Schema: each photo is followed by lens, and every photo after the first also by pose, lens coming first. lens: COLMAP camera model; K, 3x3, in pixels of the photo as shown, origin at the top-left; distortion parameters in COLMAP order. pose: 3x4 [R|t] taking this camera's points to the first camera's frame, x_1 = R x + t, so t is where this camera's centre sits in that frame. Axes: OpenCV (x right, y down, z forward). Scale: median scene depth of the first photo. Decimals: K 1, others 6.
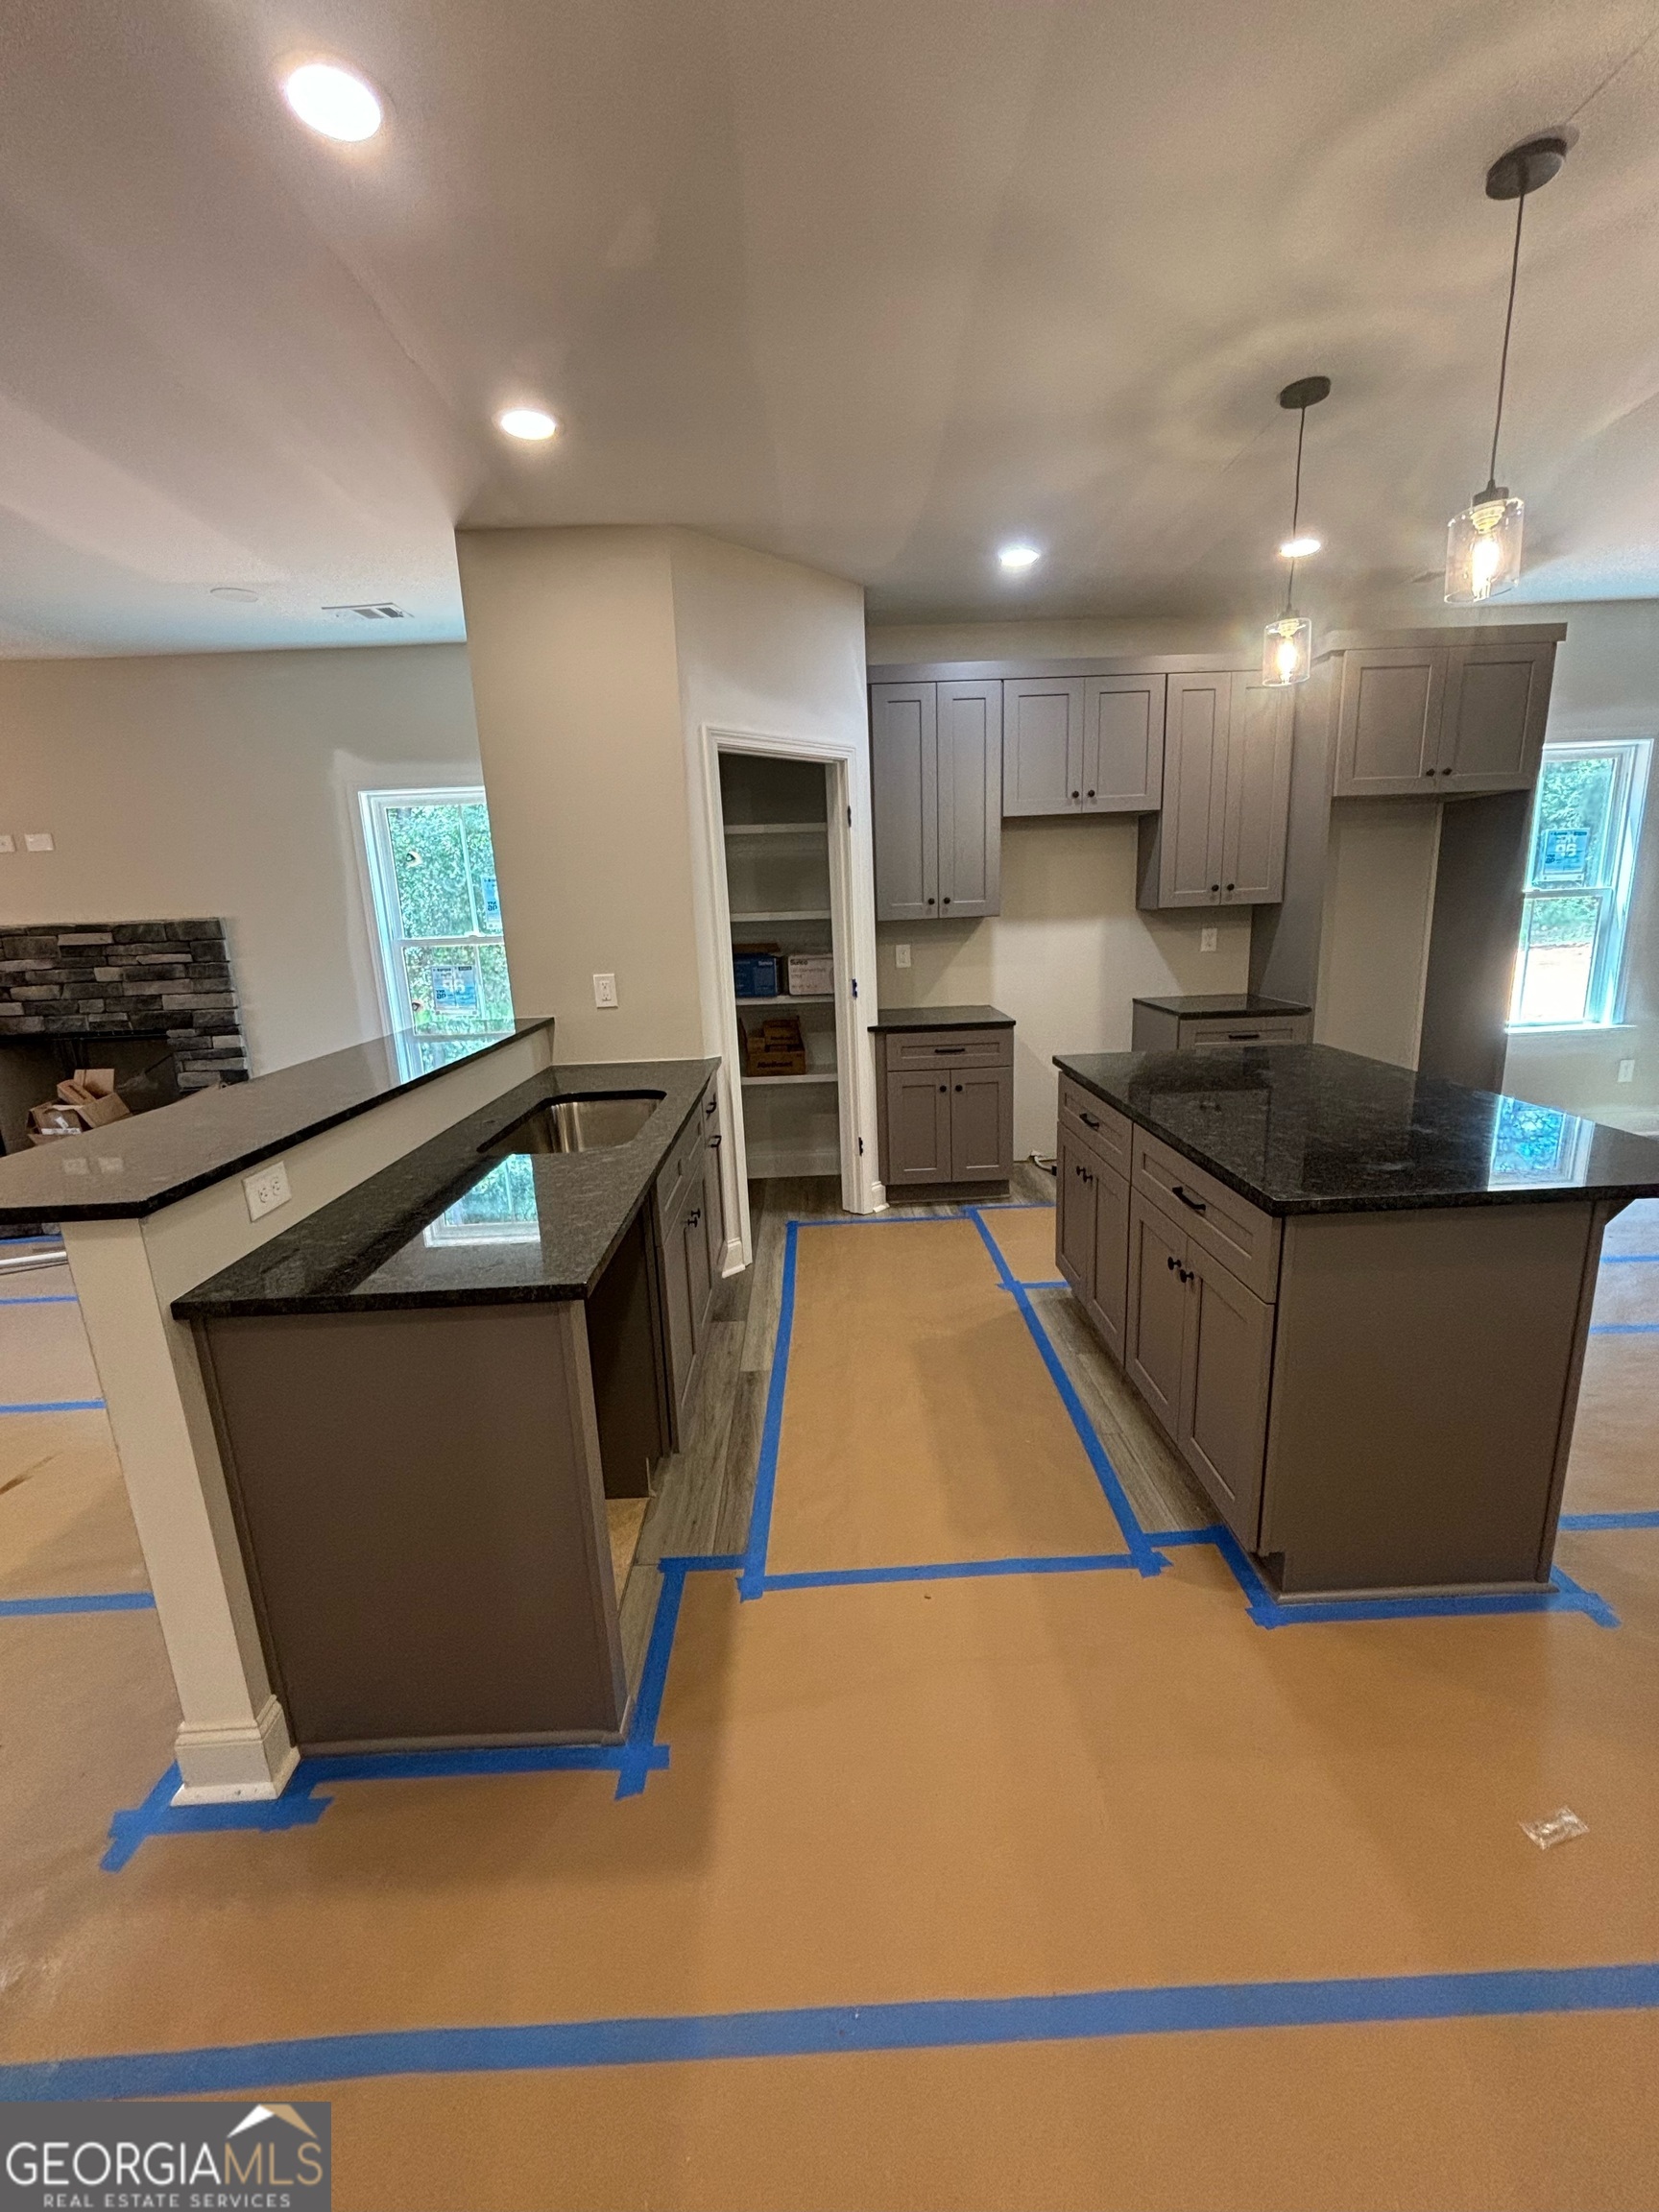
lens RADIAL K [[903.4, 0, 837.5], [0, 903.4, 1108.2], [0, 0, 1]] dist [0.001156, -0.000189]
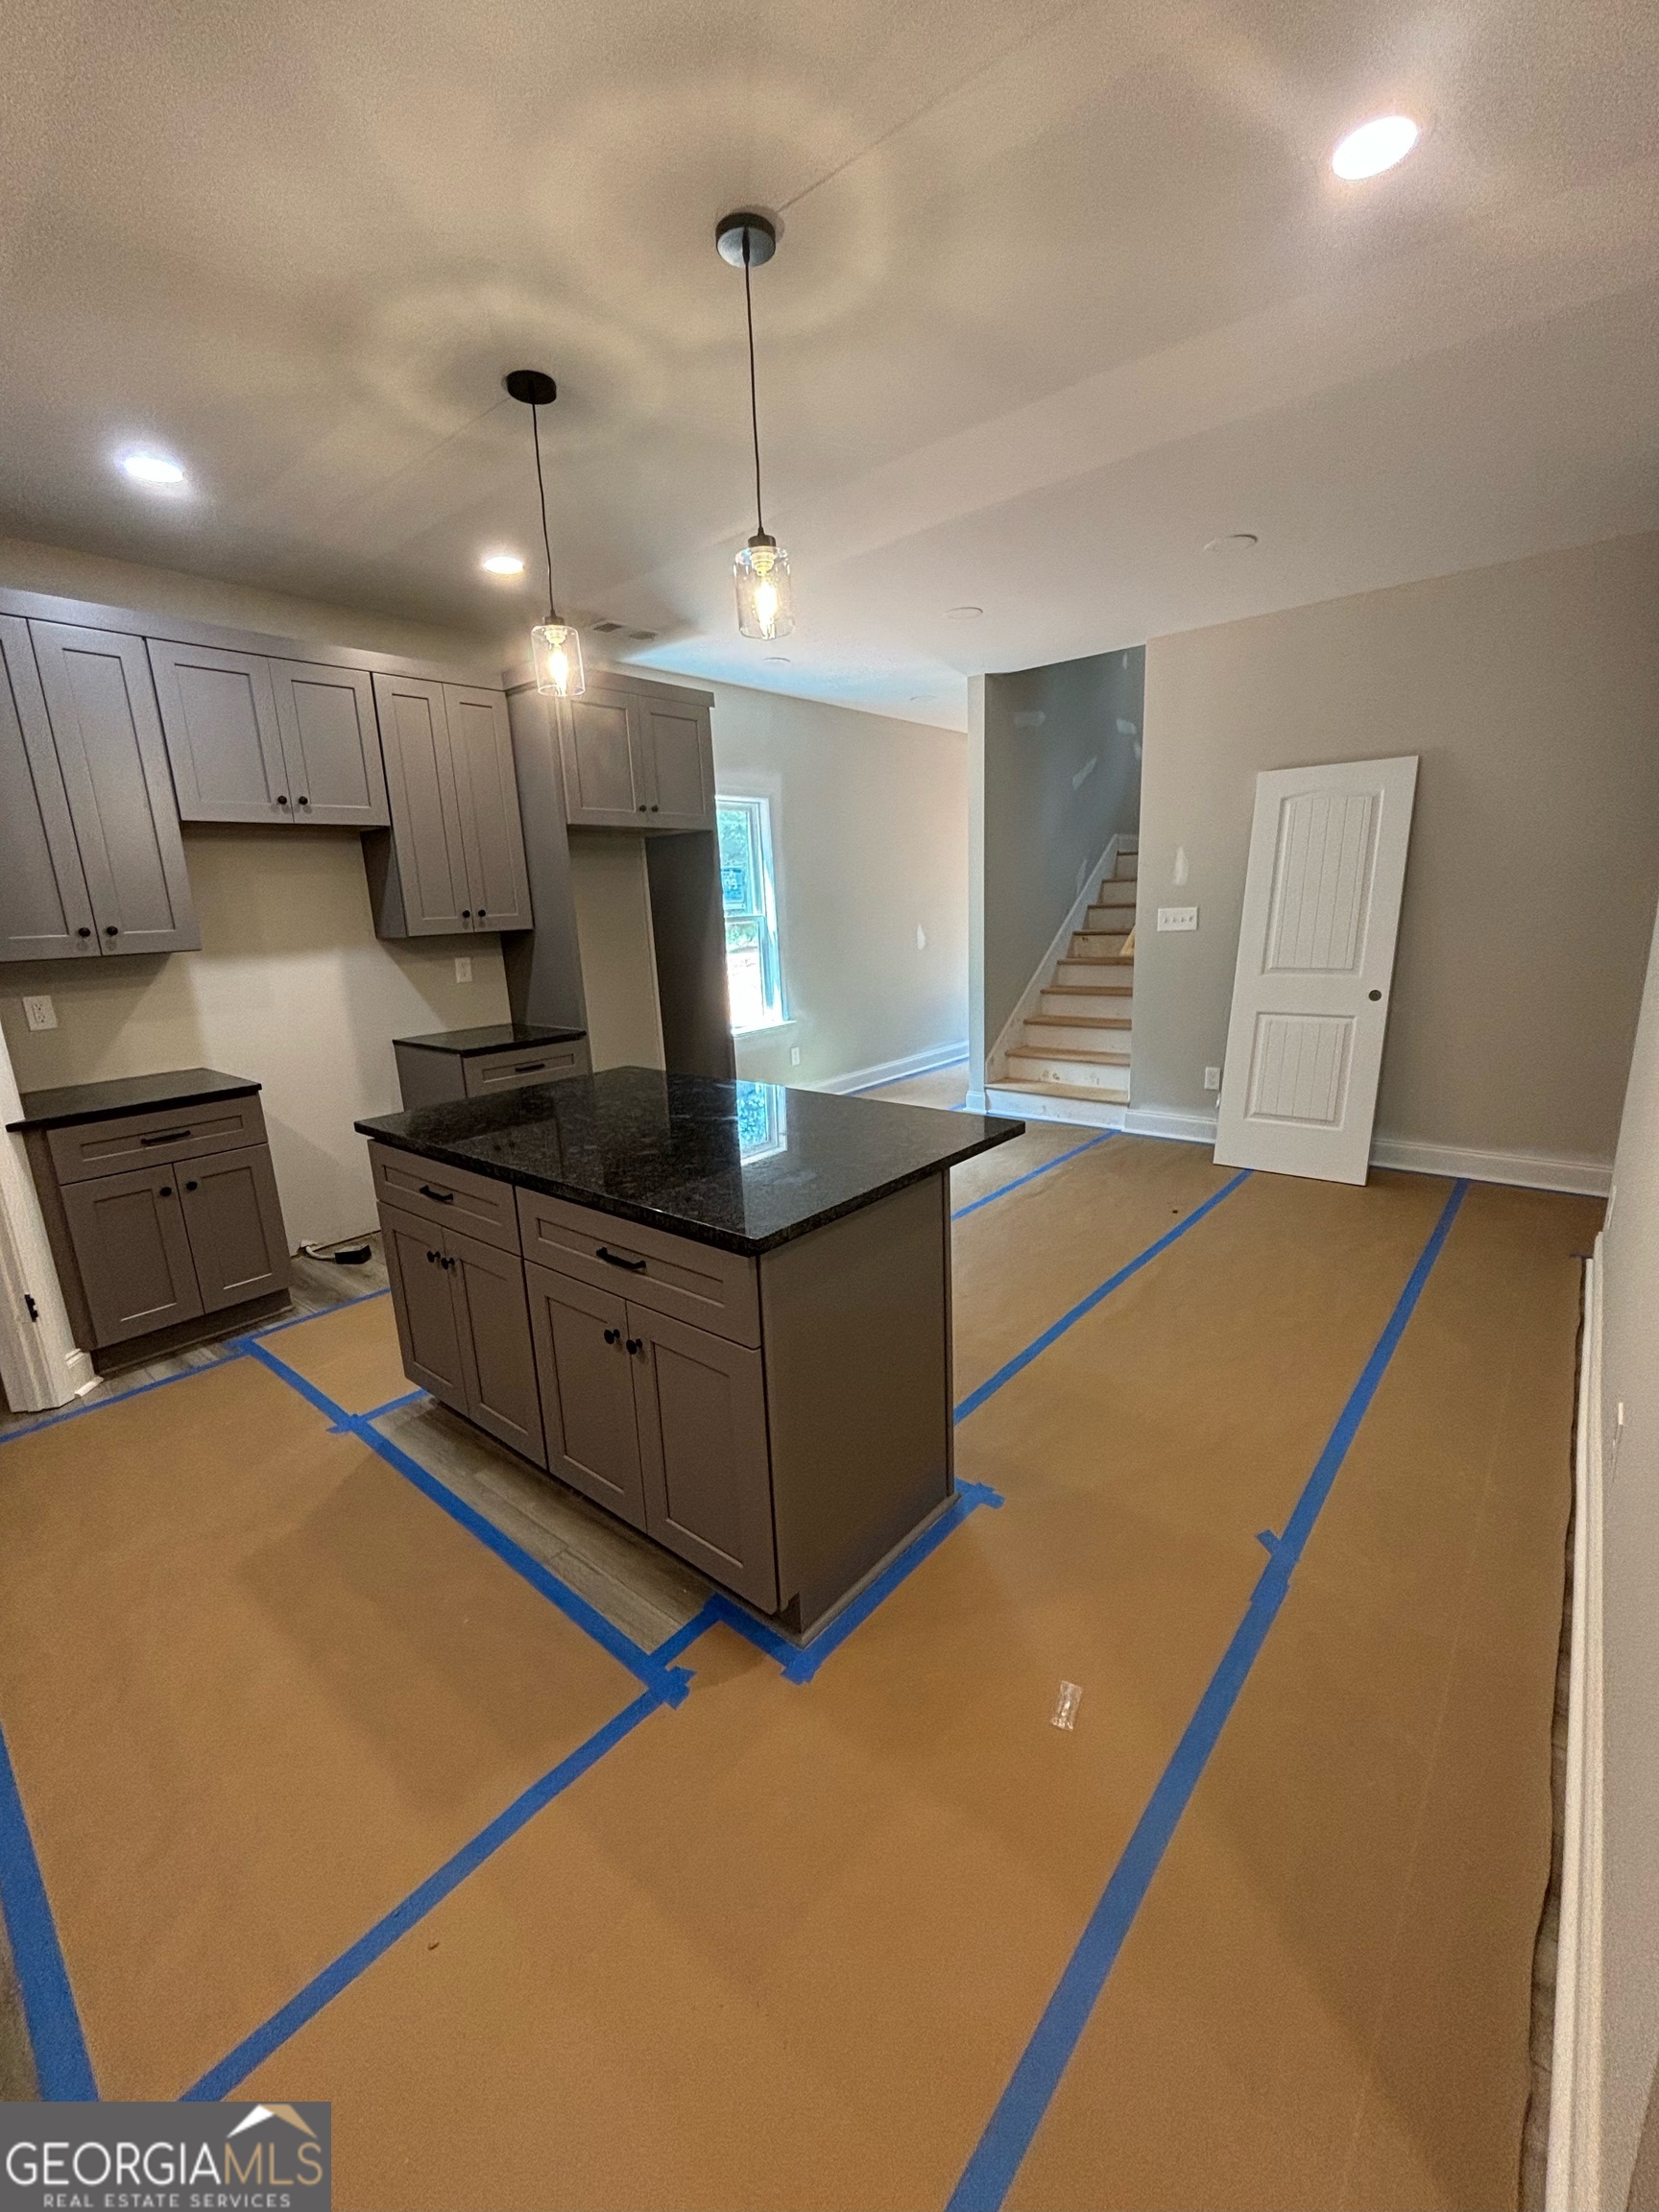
lens RADIAL K [[903.4, 0, 837.7], [0, 903.4, 1104.7], [0, 0, 1]] dist [0.001156, -0.000189]
pose [[0.660486, -0.156292, 0.734392, -0.046925], [0.183537, 0.982031, 0.043928, -0.023650], [-0.728061, 0.105774, 0.677303, 0.122638]]
